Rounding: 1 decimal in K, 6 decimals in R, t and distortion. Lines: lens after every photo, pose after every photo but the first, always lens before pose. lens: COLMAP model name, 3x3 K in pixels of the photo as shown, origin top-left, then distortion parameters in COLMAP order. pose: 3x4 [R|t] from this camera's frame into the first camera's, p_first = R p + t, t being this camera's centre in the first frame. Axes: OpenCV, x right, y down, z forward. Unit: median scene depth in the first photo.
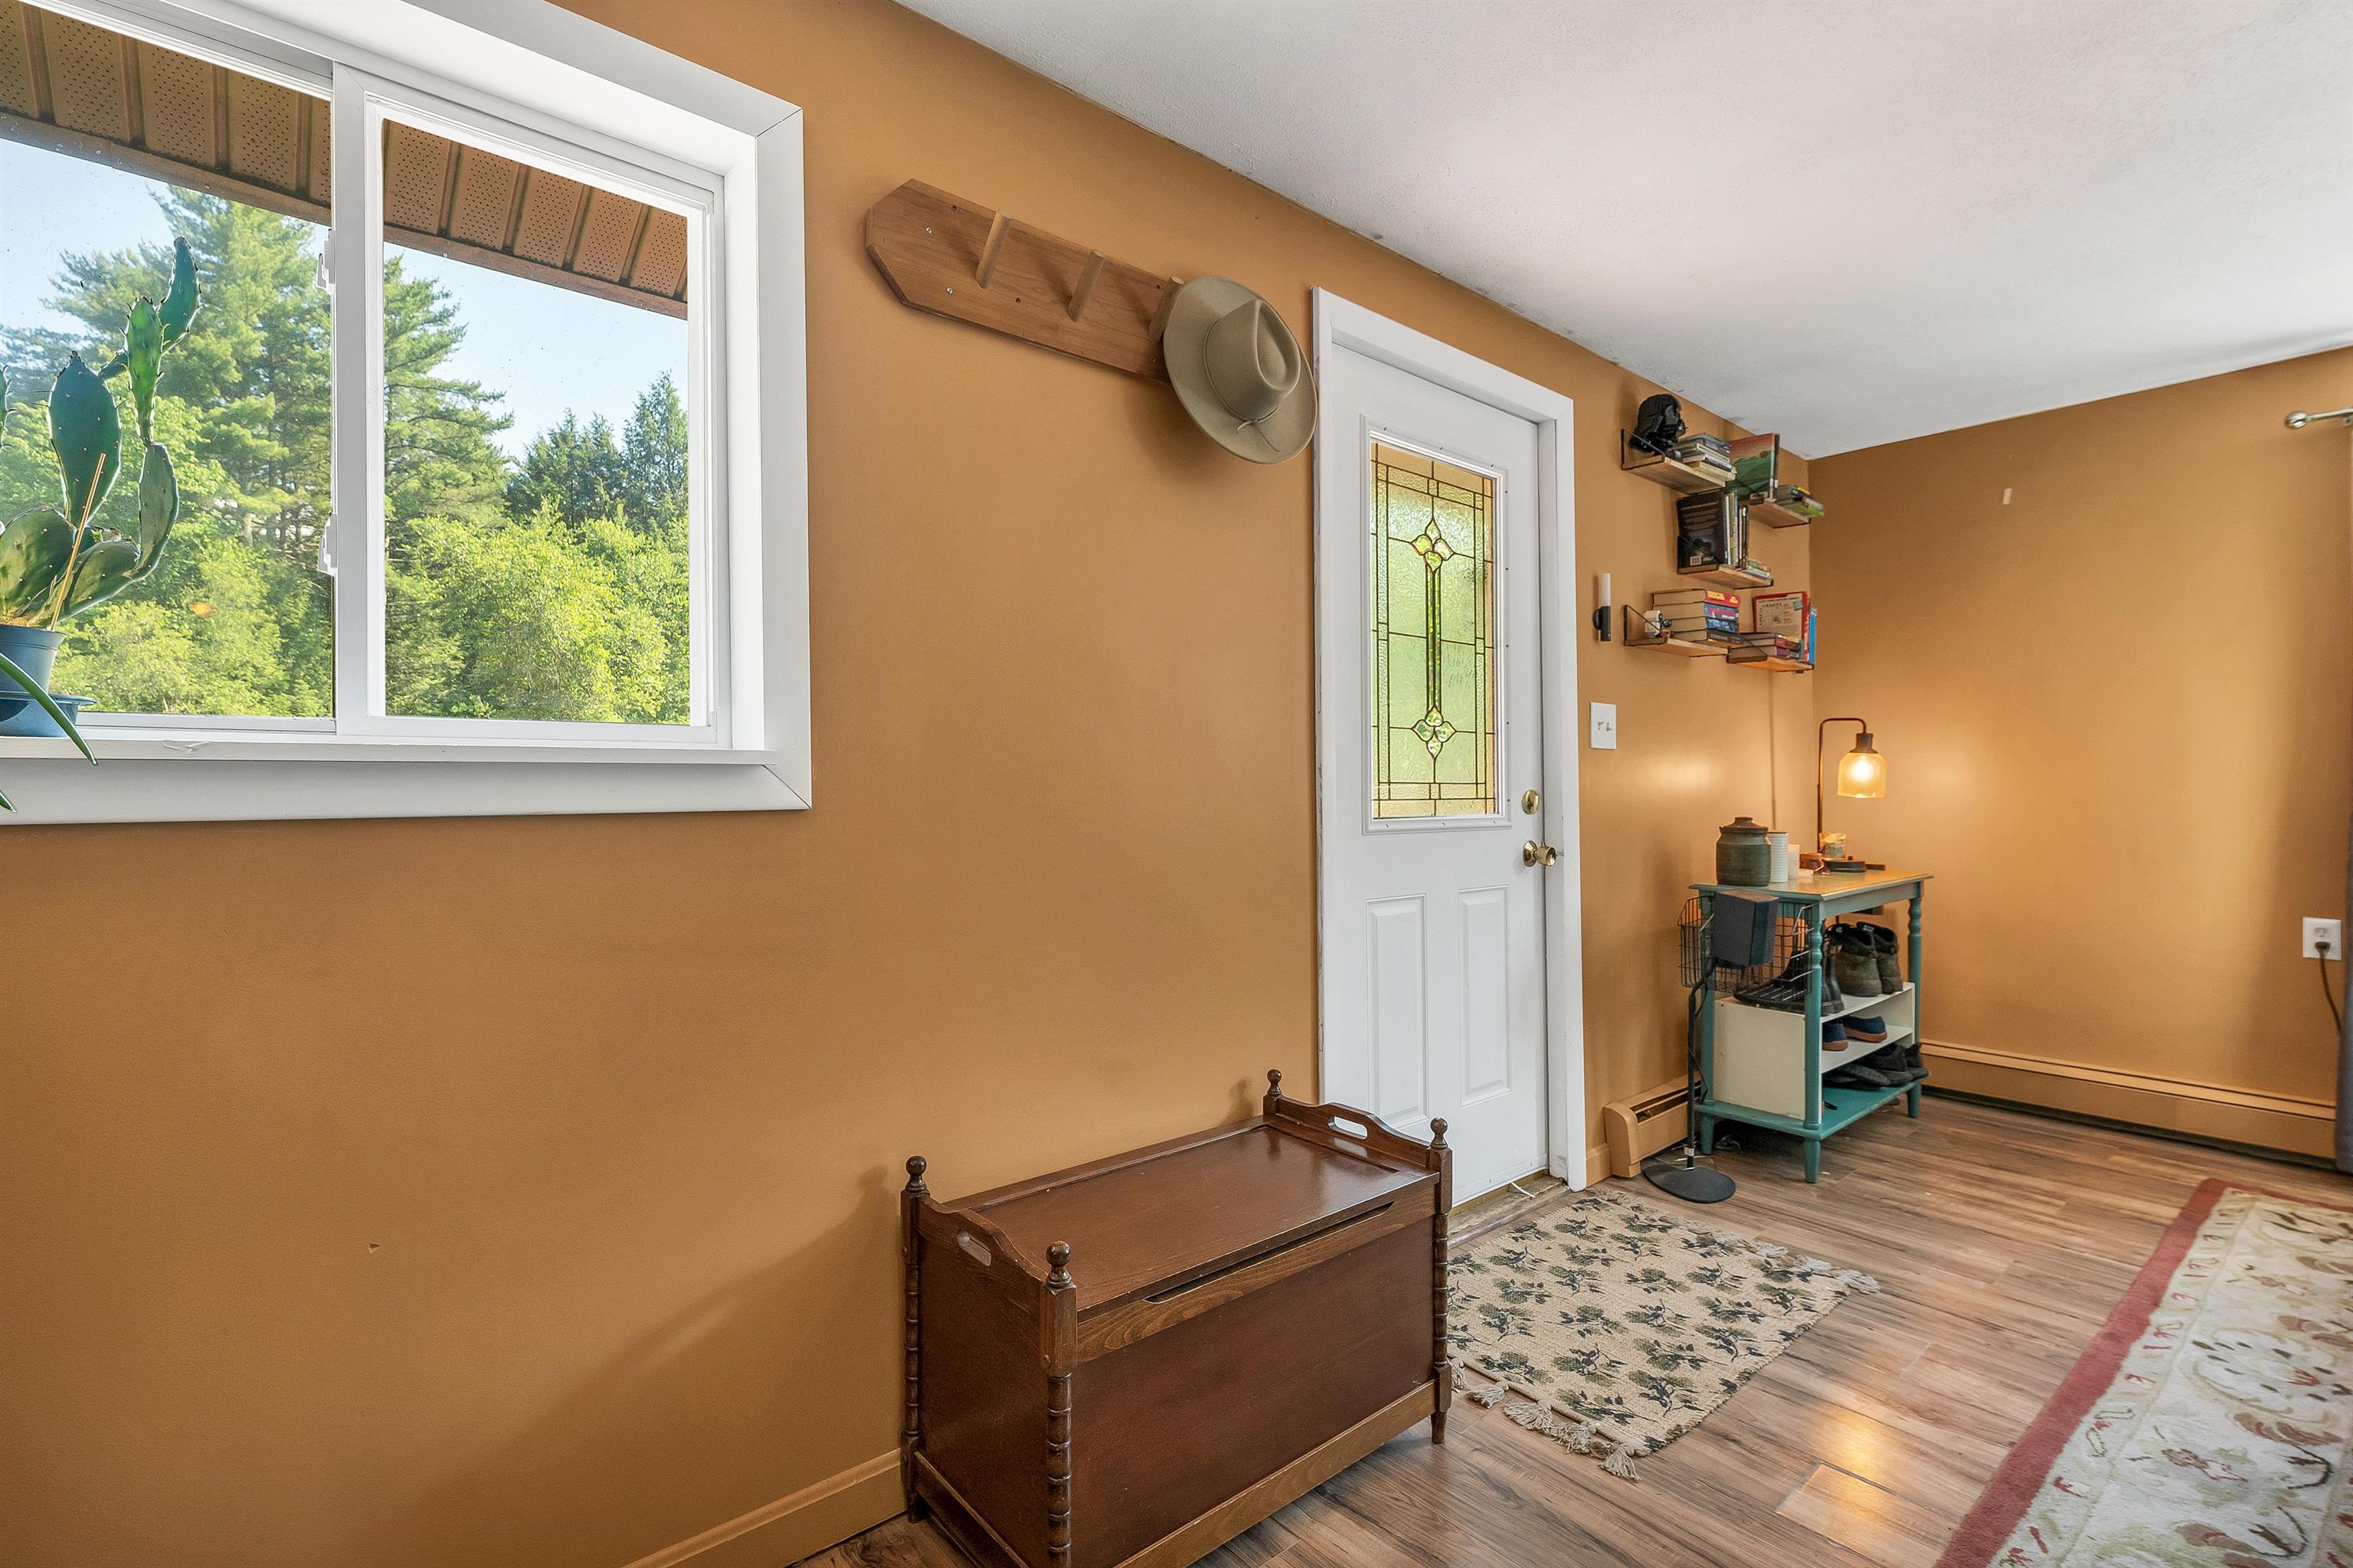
lens RADIAL K [[1078.1, 0, 1176.5], [0, 1078.1, 784.0], [0, 0, 1]] dist [0.000906, -0.000149]
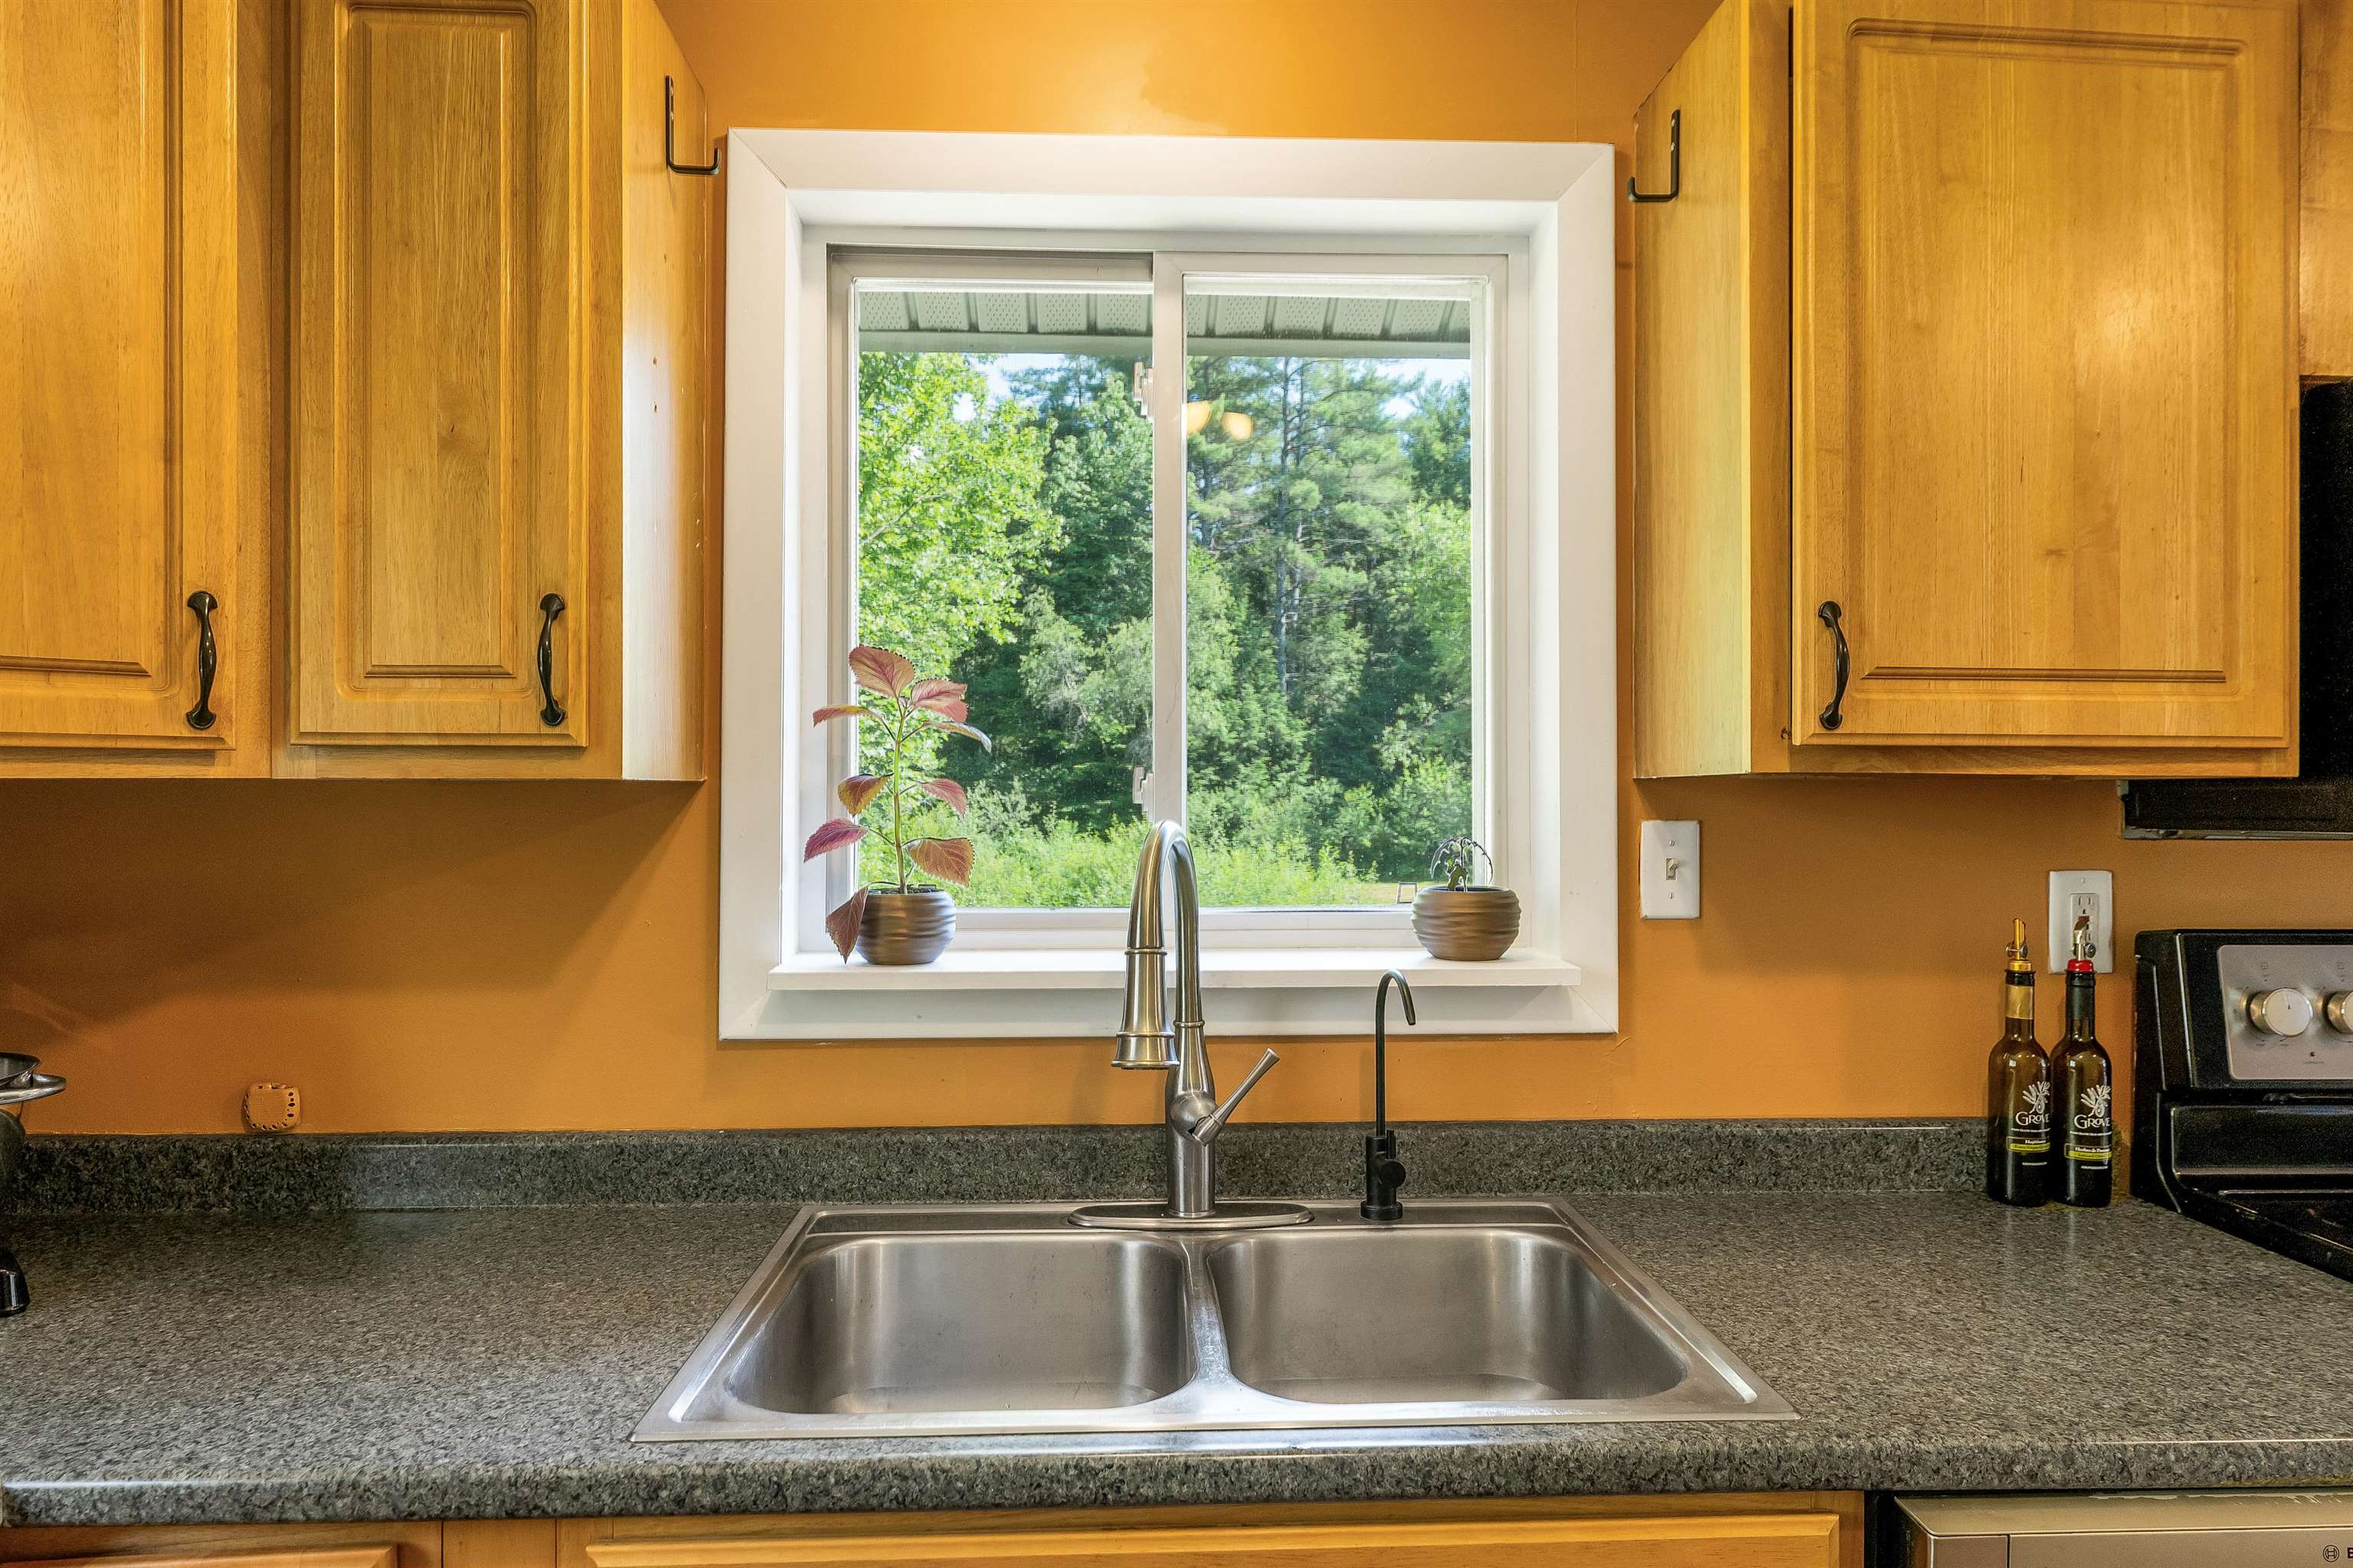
lens RADIAL K [[1430.4, 0, 1167.7], [0, 1430.4, 789.9], [0, 0, 1]] dist [-0.000489, -0.000892]
pose [[0.787757, 0.006375, -0.615953, -0.976387], [-0.004761, 0.999980, 0.004260, -0.082137], [0.615968, -0.000423, 0.787771, -0.863958]]
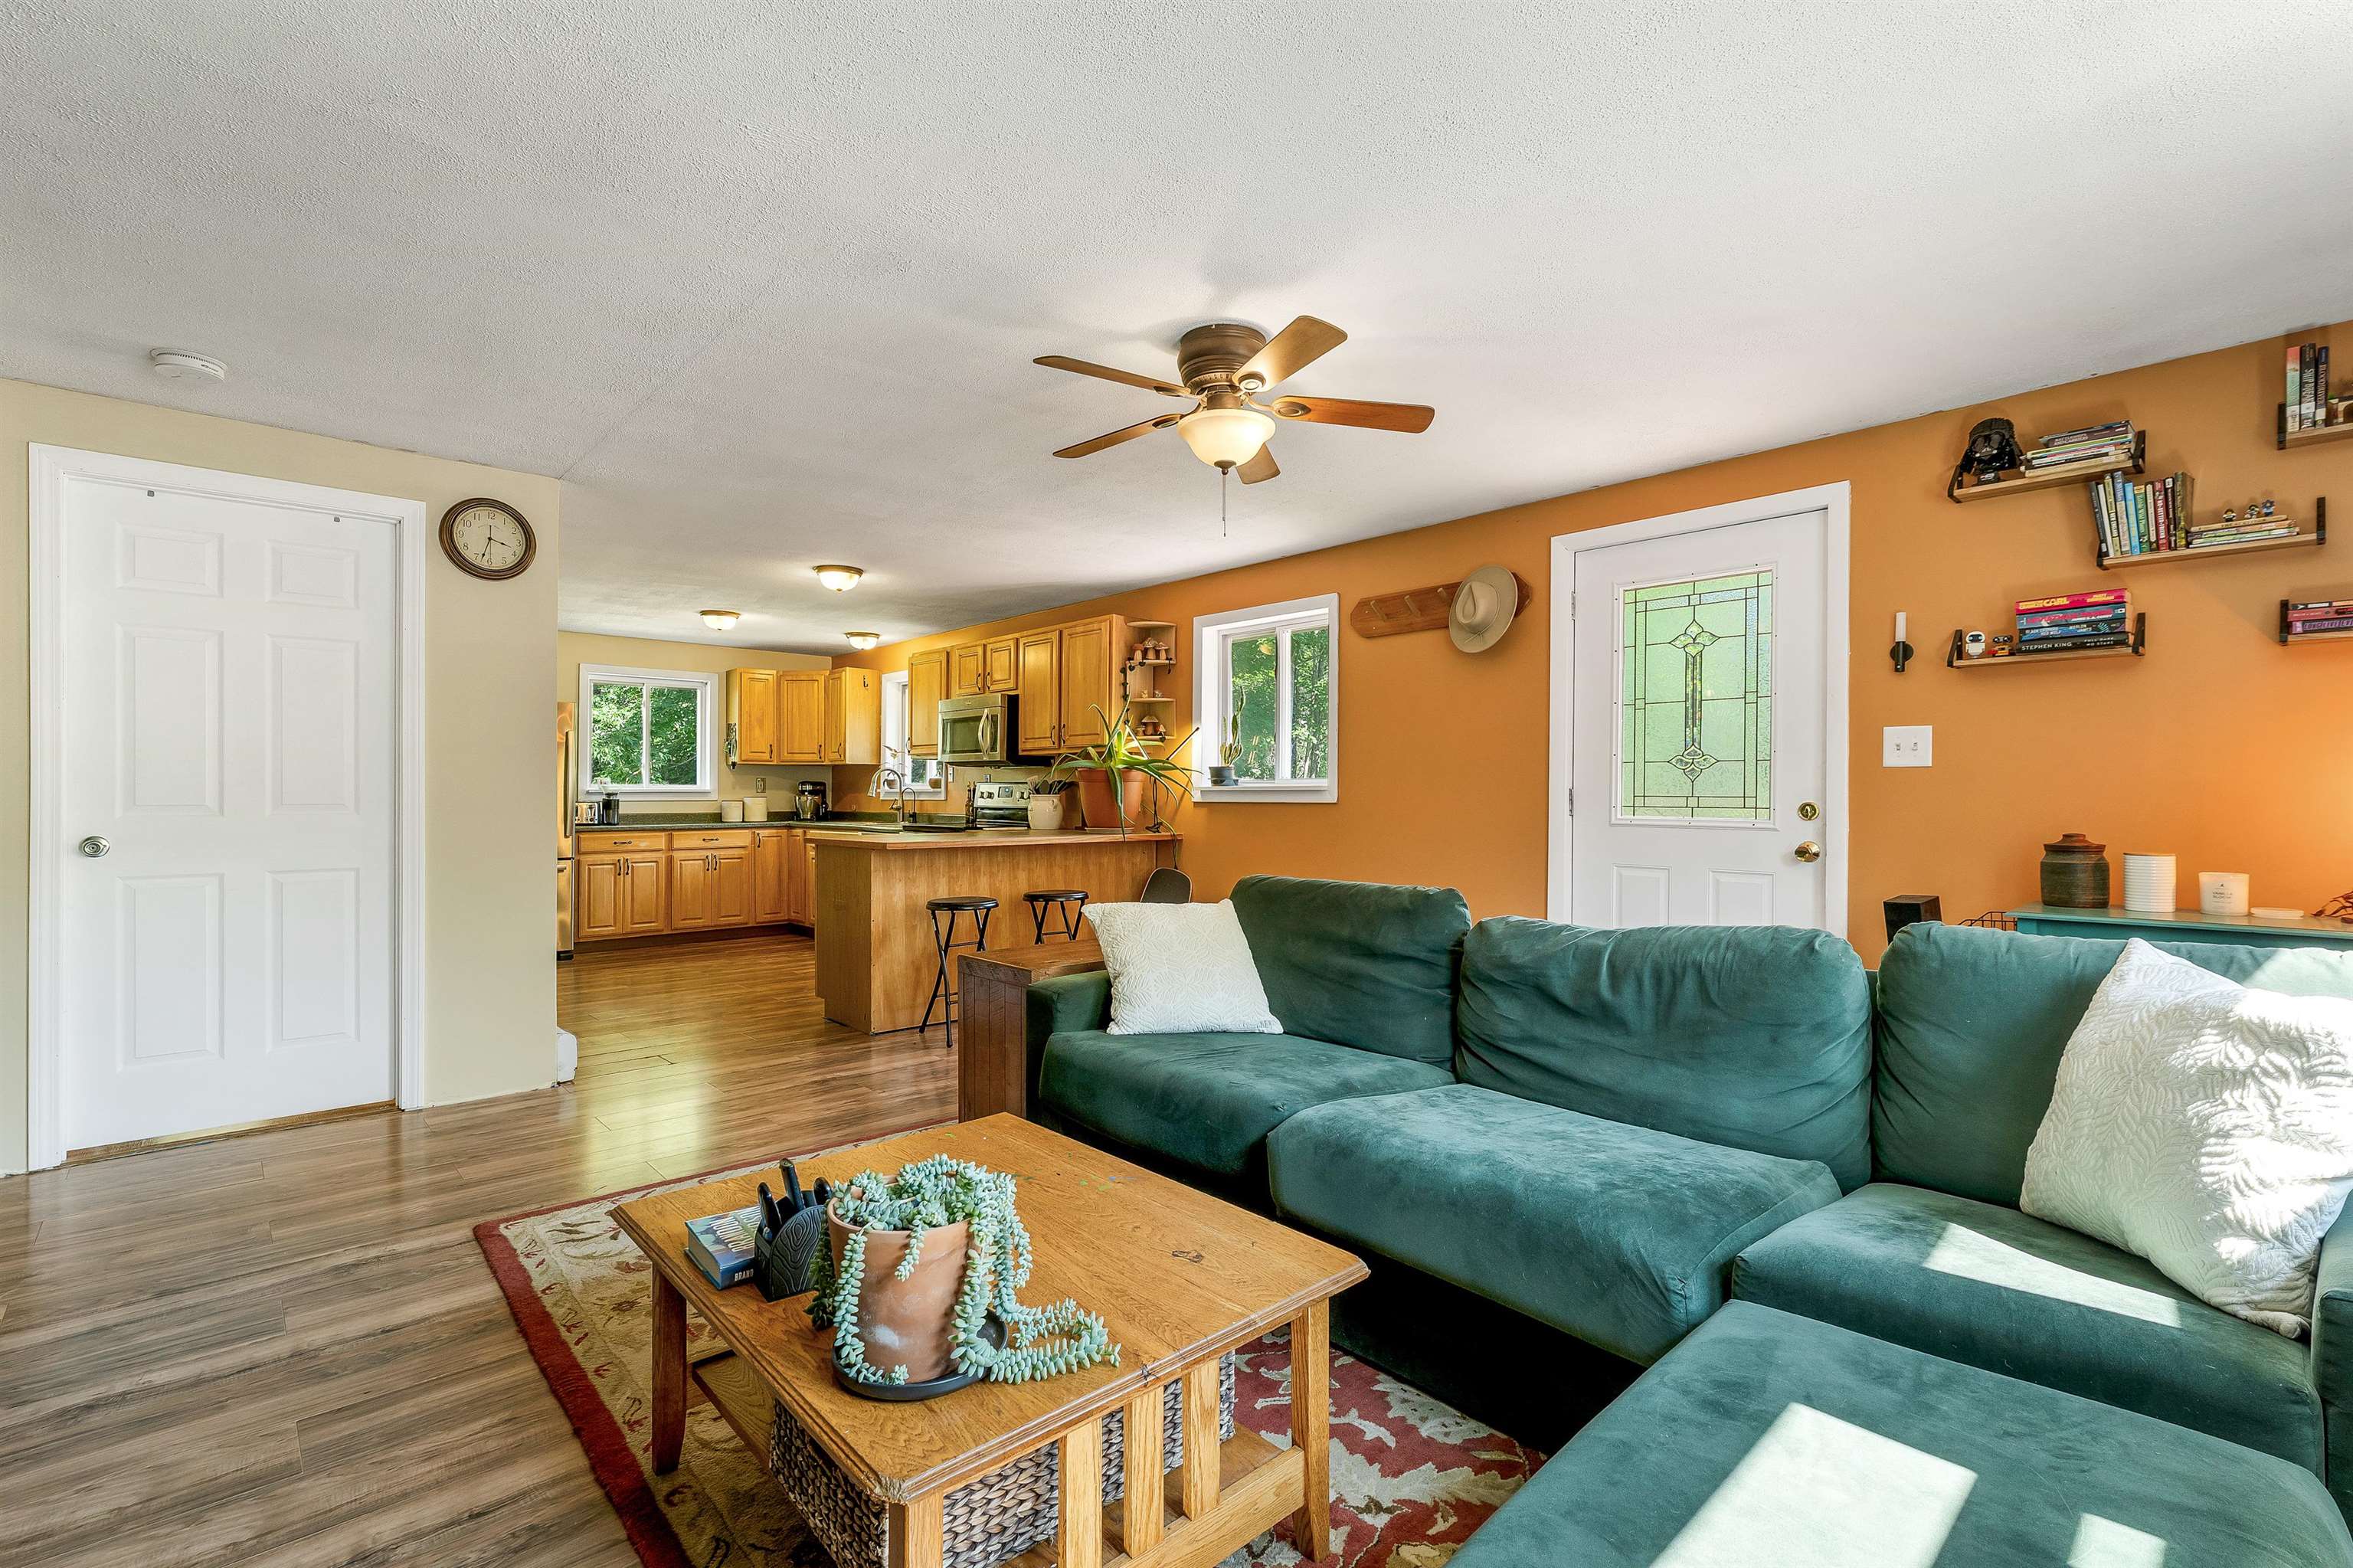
lens RADIAL K [[1051.6, 0, 1175.0], [0, 1051.6, 795.6], [0, 0, 1]] dist [0.000226, 0.000036]
pose [[0.034720, 0.004102, -0.999389, 1.607070], [-0.002124, 0.999990, 0.004031, -0.005963], [0.999395, 0.001983, 0.034728, 0.213936]]
